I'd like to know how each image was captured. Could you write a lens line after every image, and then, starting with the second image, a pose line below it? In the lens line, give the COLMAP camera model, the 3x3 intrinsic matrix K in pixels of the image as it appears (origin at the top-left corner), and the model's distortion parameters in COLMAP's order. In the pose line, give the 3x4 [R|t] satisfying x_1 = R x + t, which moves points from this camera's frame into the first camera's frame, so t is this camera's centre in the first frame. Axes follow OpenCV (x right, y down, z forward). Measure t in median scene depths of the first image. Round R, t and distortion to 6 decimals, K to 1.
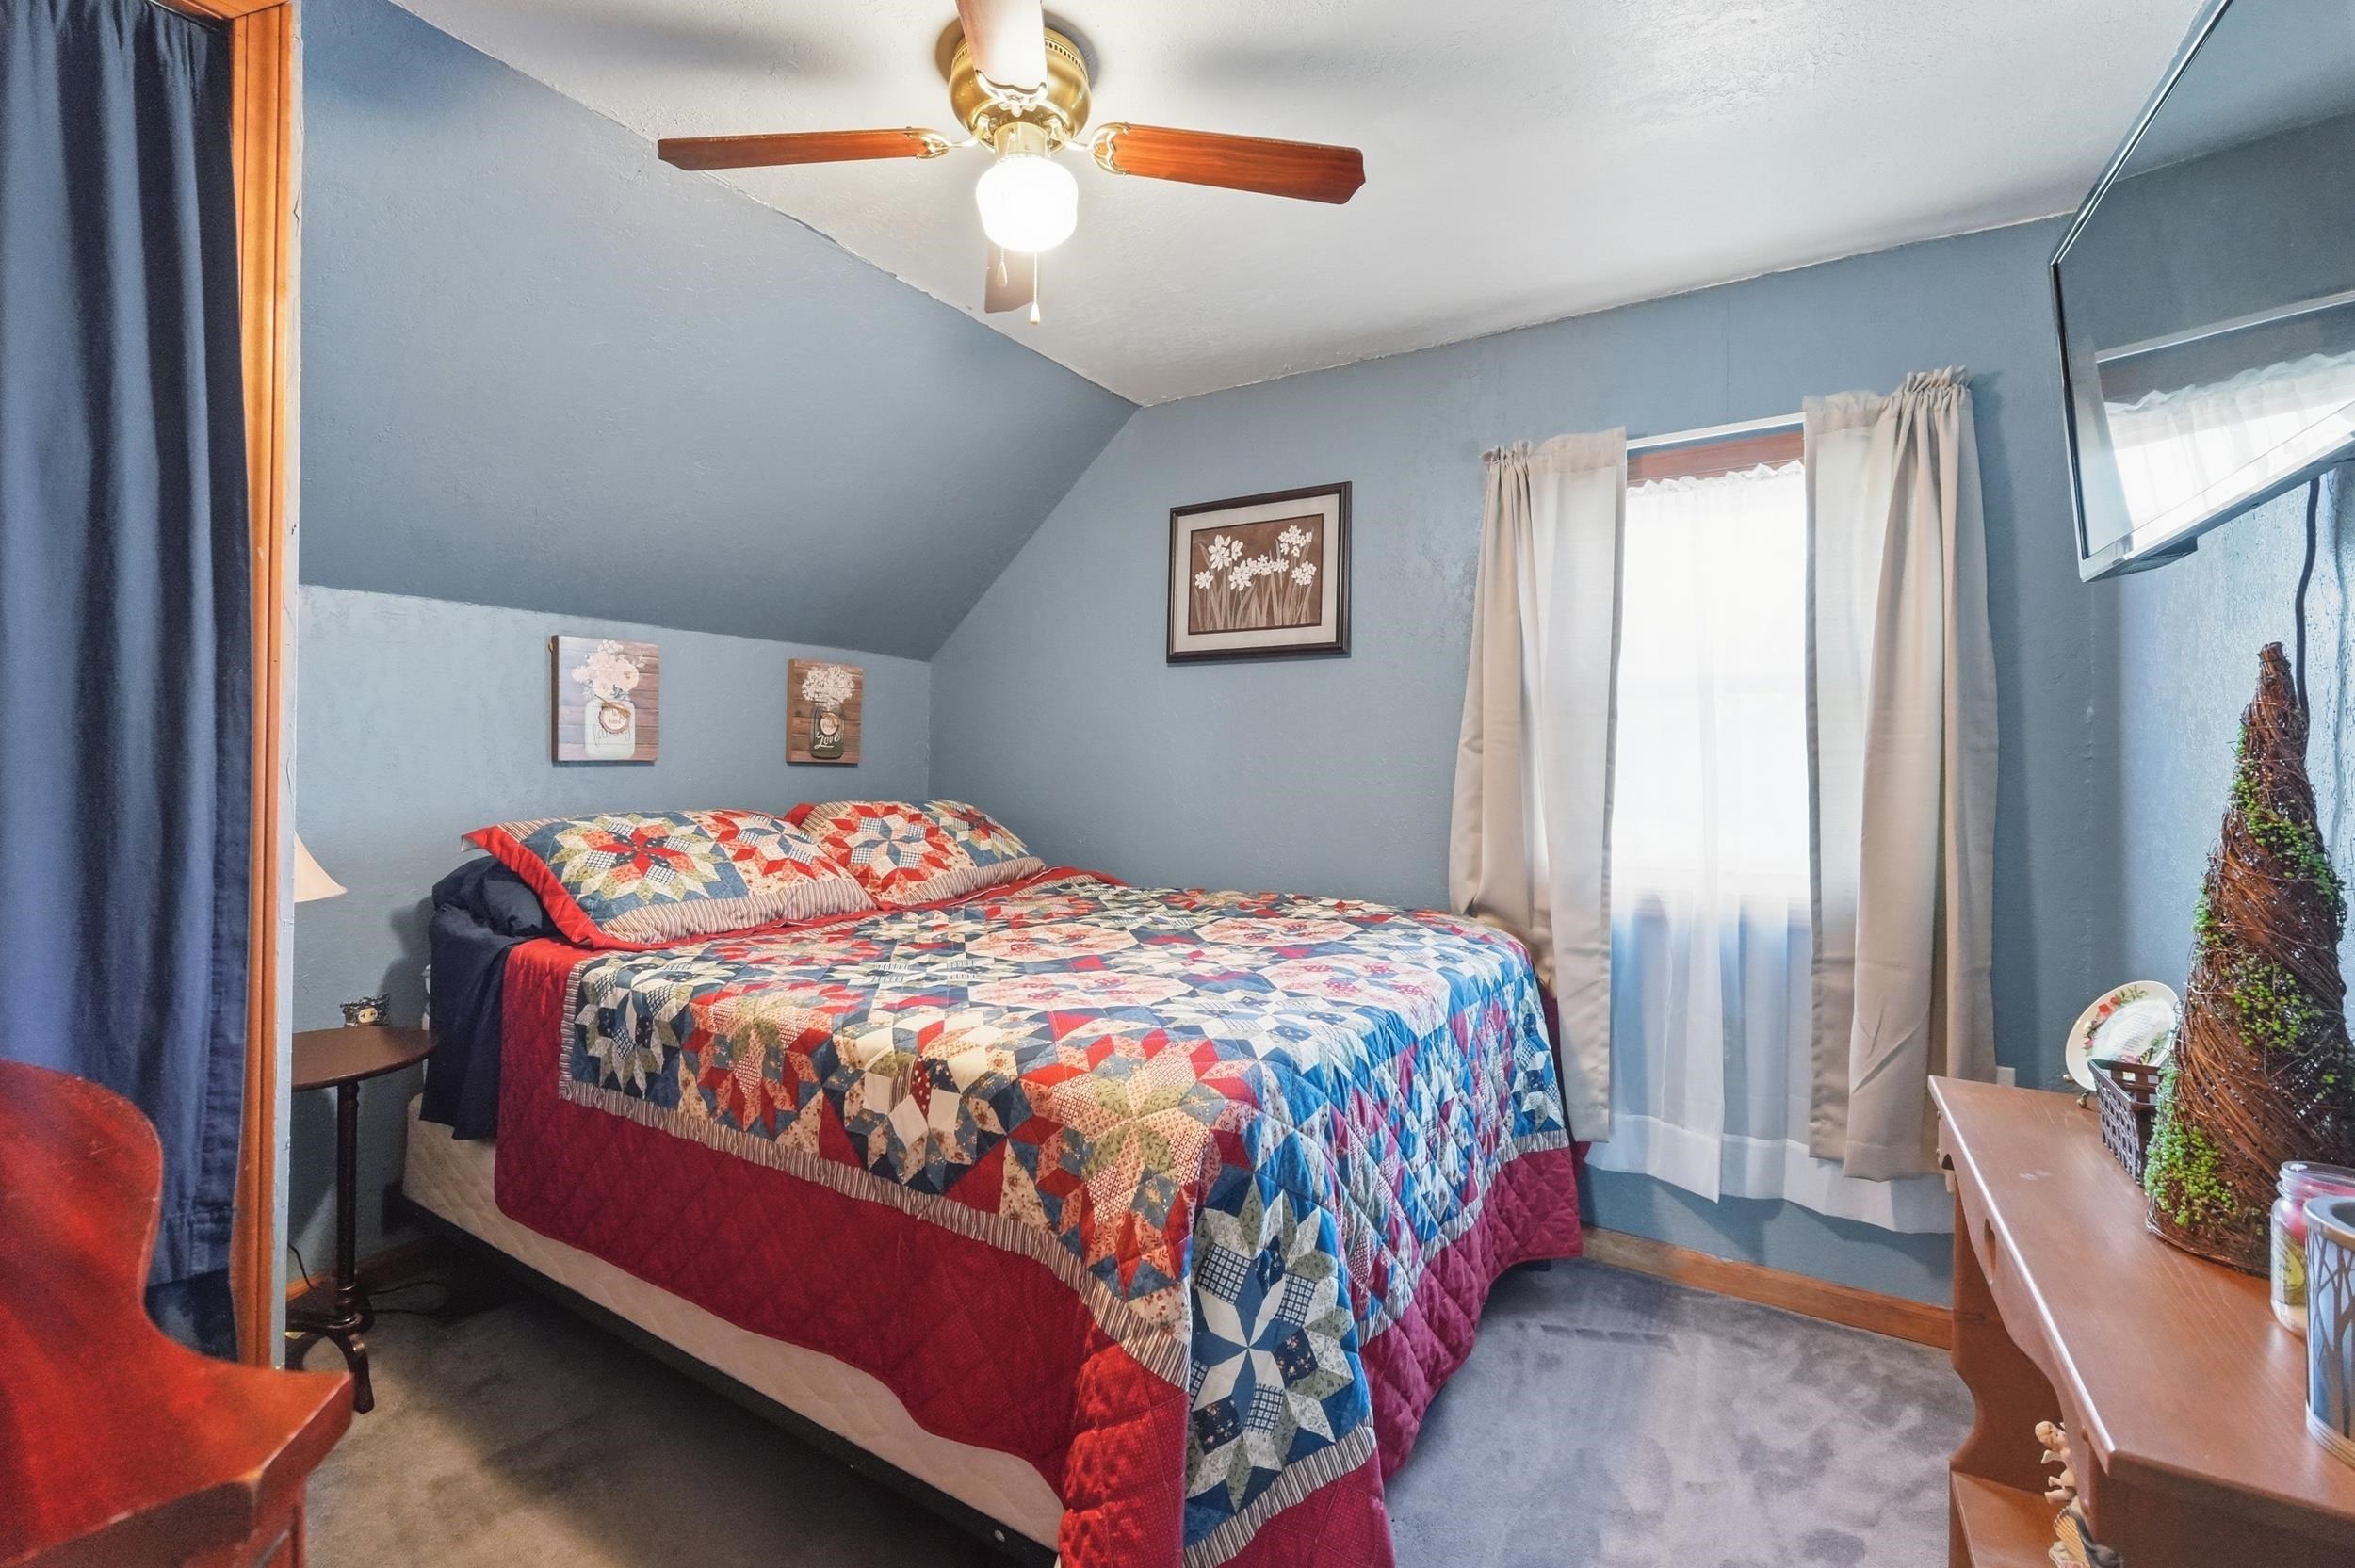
lens RADIAL K [[992.4, 0, 1173.4], [0, 992.4, 769.0], [0, 0, 1]] dist [0.001814, 0.000354]
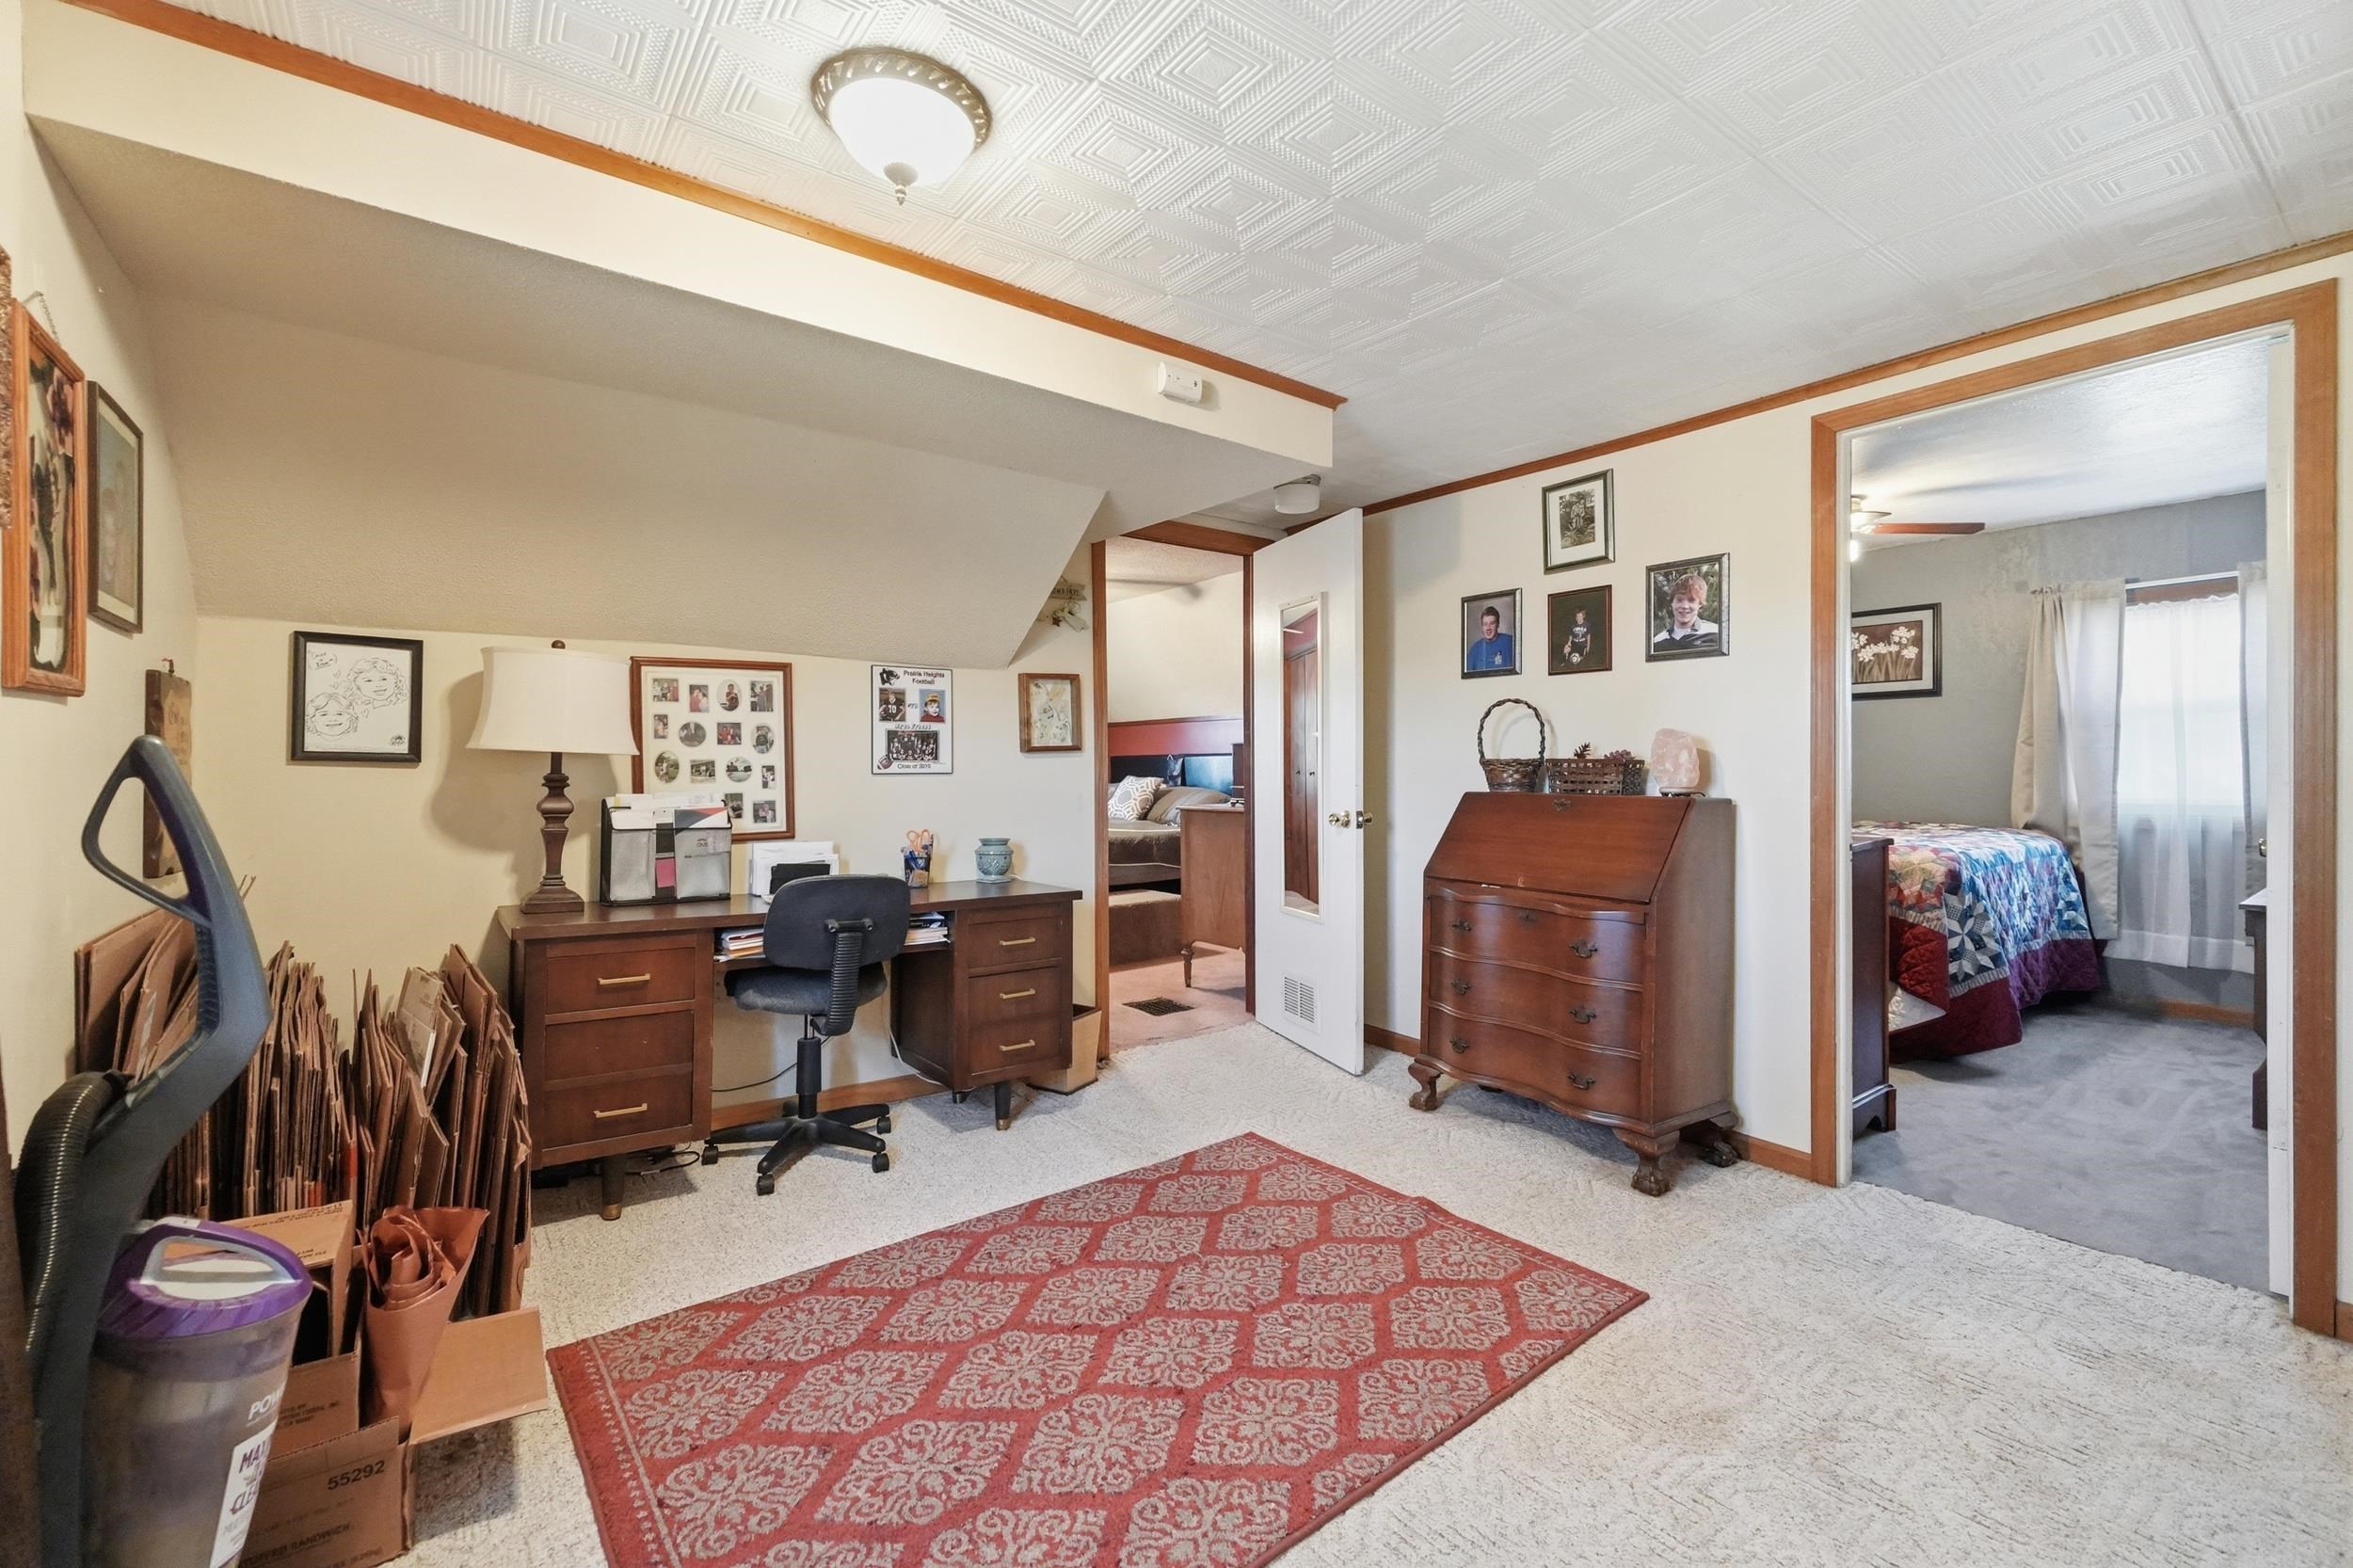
lens RADIAL K [[991.6, 0, 1172.4], [0, 991.6, 769.0], [0, 0, 1]] dist [0.001814, 0.000354]
pose [[0.930290, -0.015284, -0.366507, -0.602208], [0.017788, 0.999836, 0.003457, -0.009051], [0.366394, -0.009735, 0.930409, -1.578127]]
